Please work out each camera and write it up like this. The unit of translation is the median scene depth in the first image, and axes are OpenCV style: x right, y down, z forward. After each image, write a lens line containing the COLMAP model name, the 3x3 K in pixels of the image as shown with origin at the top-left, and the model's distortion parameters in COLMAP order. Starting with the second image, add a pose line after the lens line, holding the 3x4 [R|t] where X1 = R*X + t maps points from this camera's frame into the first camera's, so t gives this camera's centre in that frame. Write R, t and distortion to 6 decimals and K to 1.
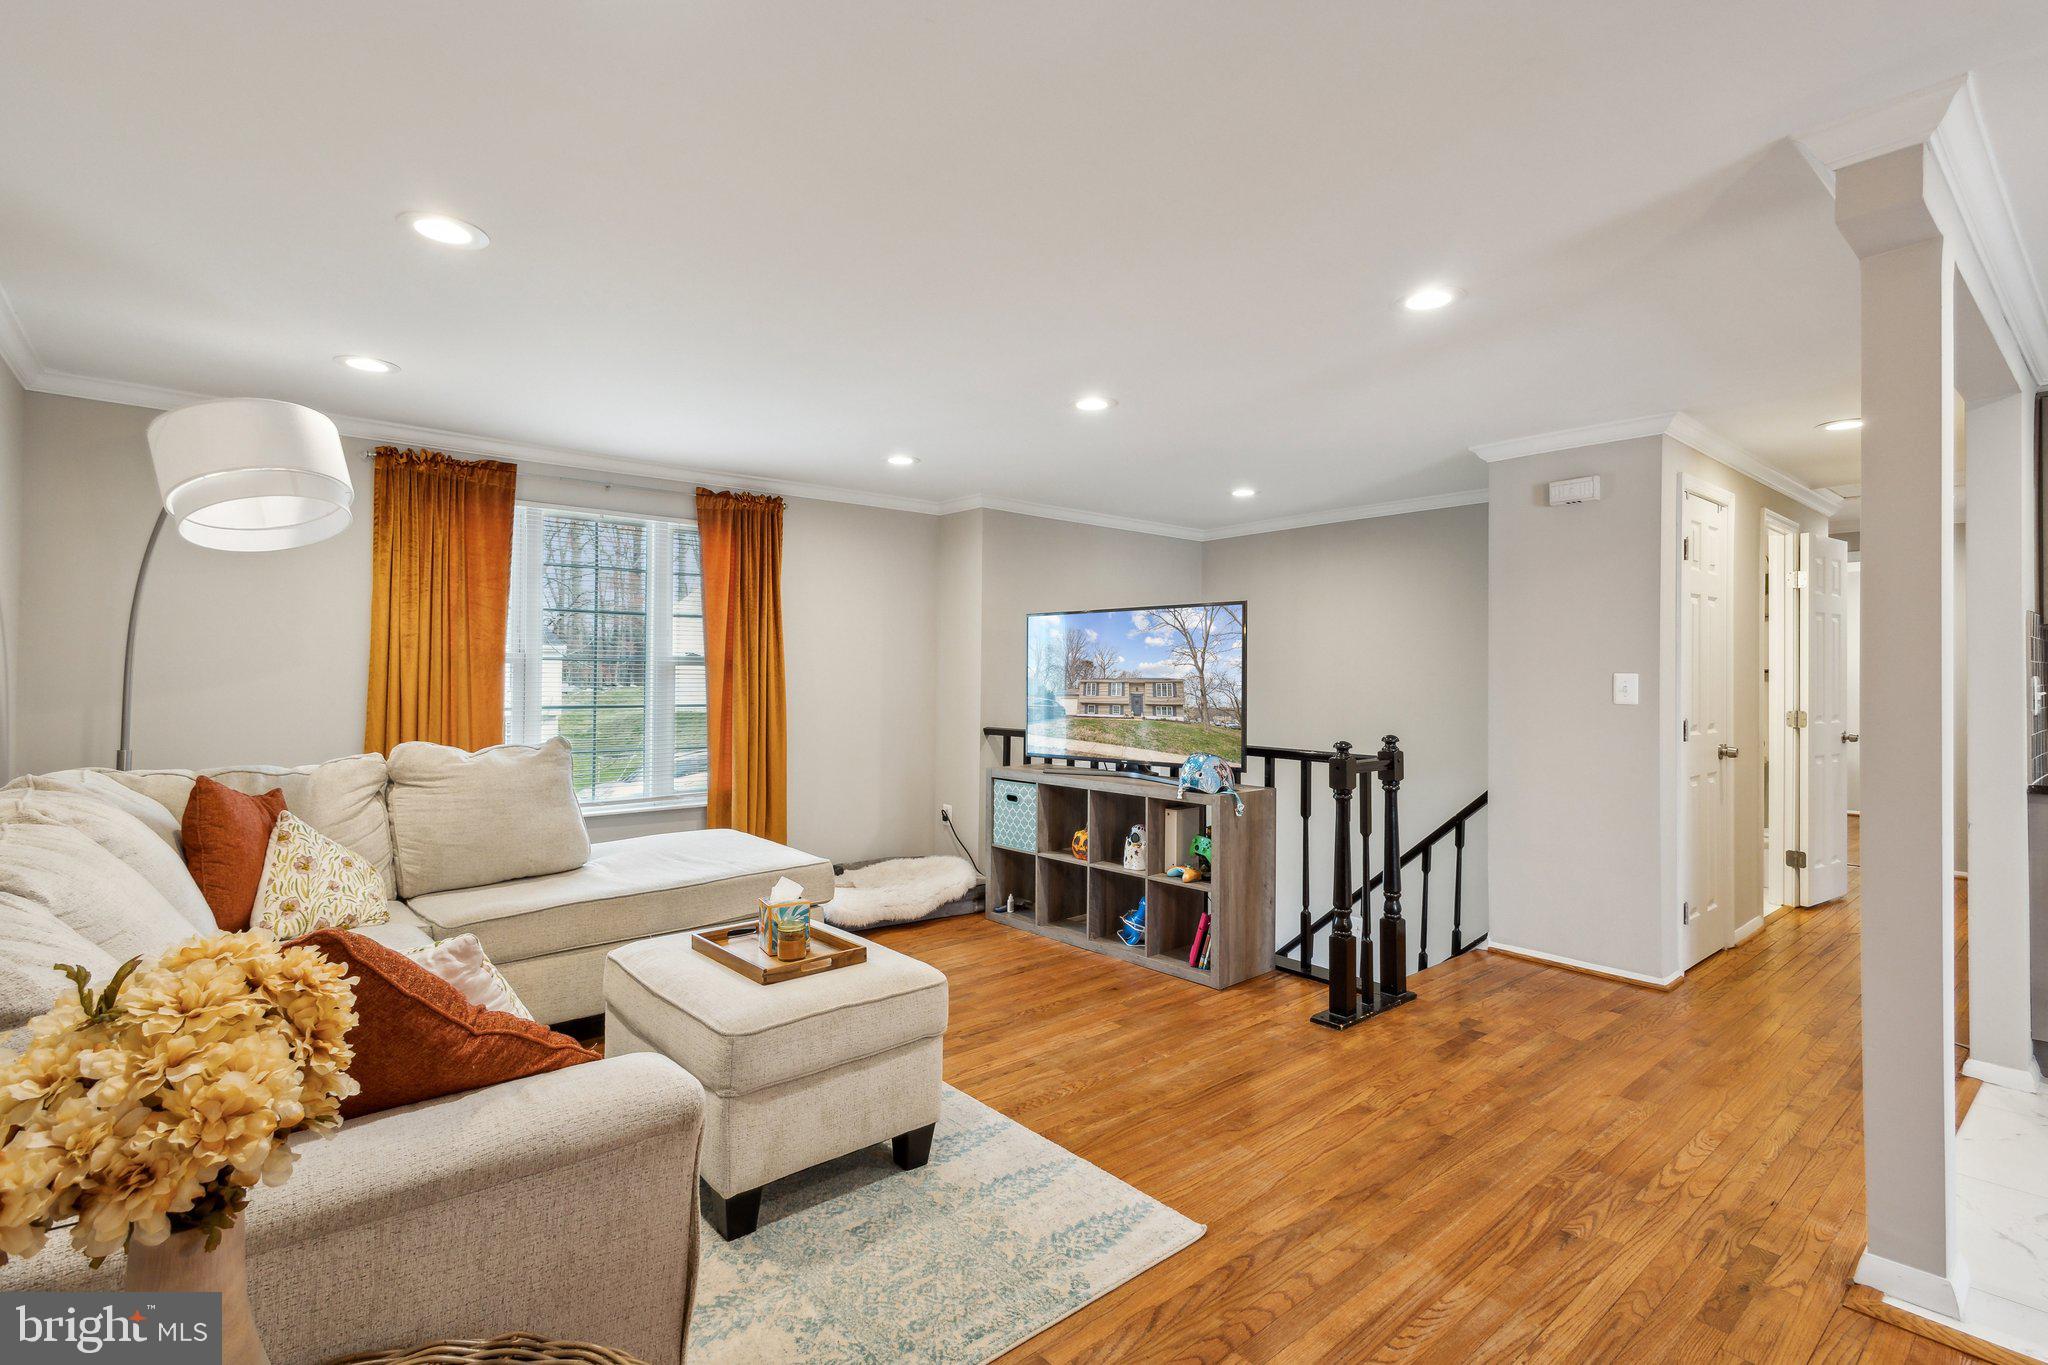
lens RADIAL K [[961.5, 0, 1016.6], [0, 961.5, 668.1], [0, 0, 1]] dist [0.015114, -0.004596]
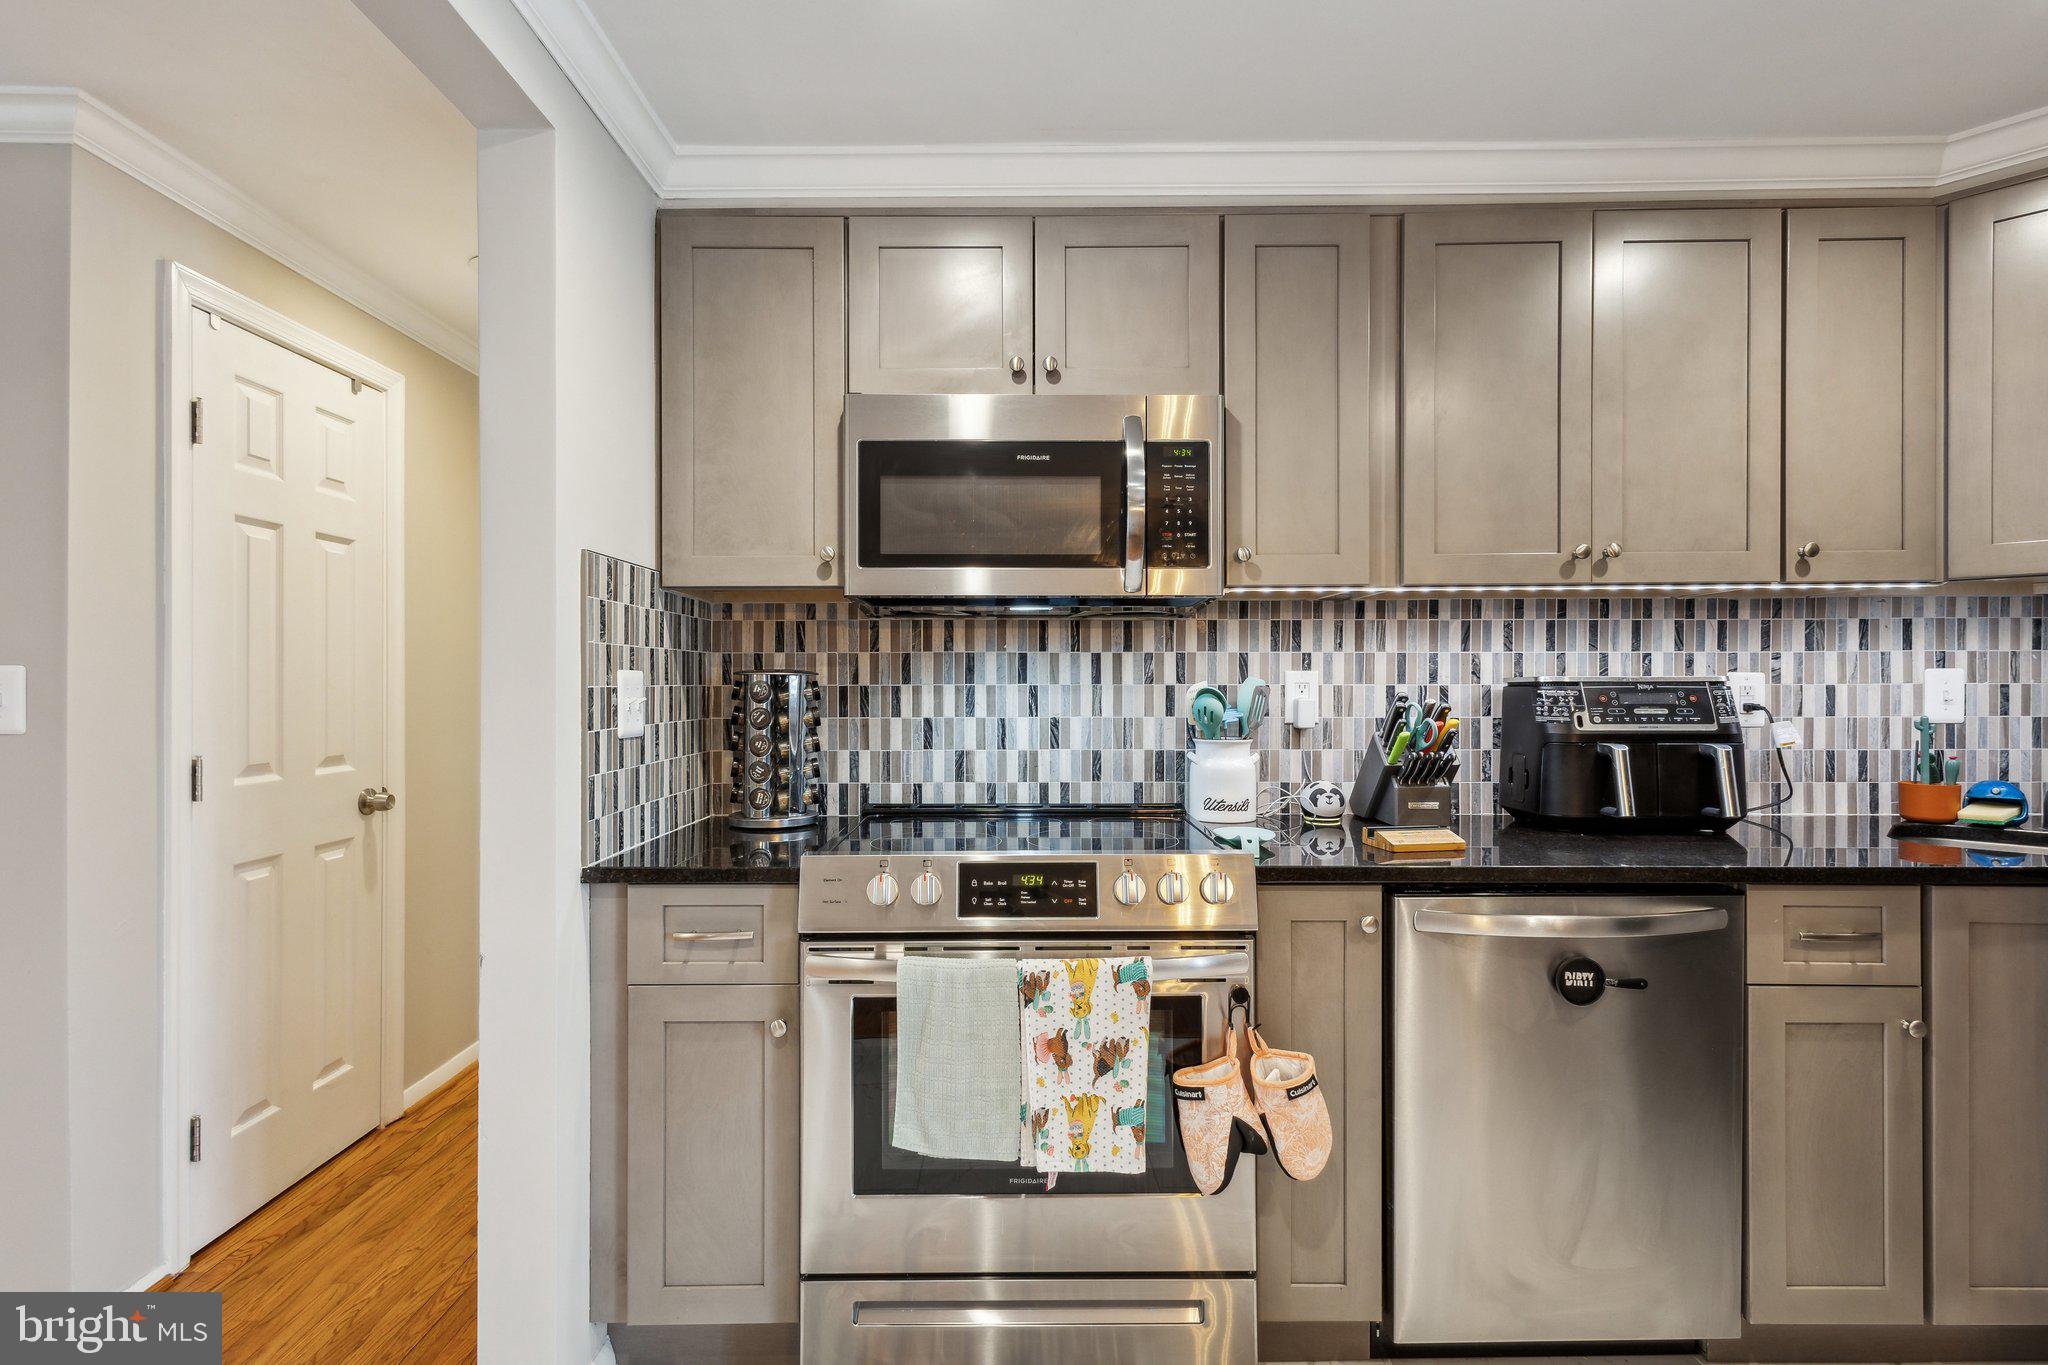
lens RADIAL K [[961.5, 0, 1016.6], [0, 961.5, 685.8], [0, 0, 1]] dist [0.015114, -0.004596]
pose [[0.650195, -0.005482, 0.759748, 0.736541], [-0.003369, 0.999943, 0.010098, 0.010575], [-0.759760, -0.009125, 0.650140, 0.431373]]
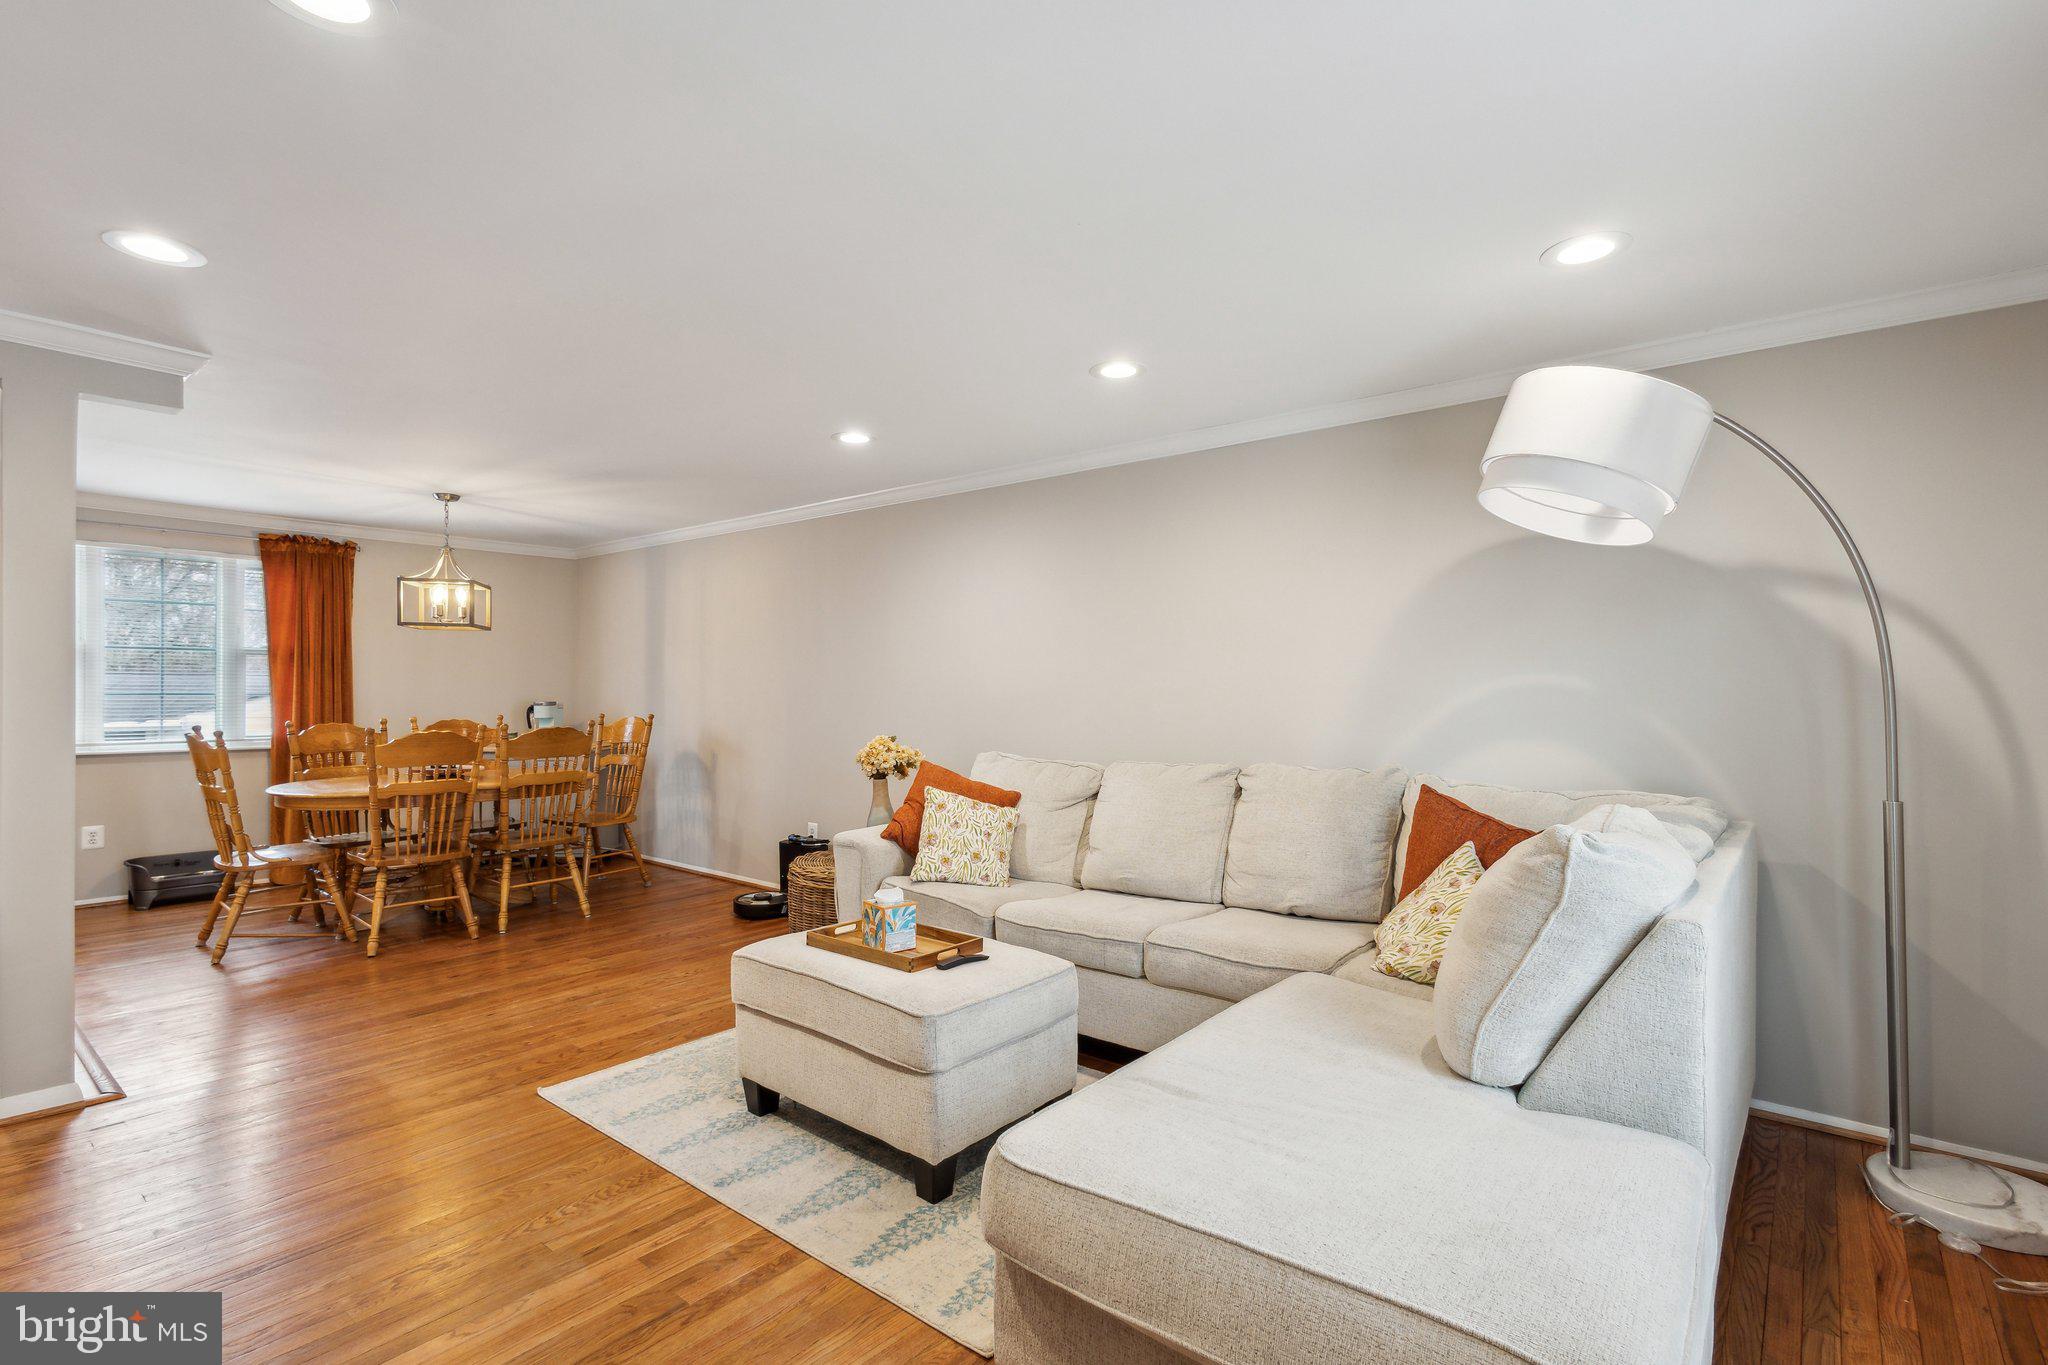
lens RADIAL K [[961.5, 0, 1030.4], [0, 961.5, 685.9], [0, 0, 1]] dist [0.015114, -0.004596]
pose [[-0.983960, -0.008505, -0.178189, -0.161866], [-0.005877, 0.999866, -0.015273, 0.017833], [0.178295, -0.013981, -0.983878, 1.676813]]
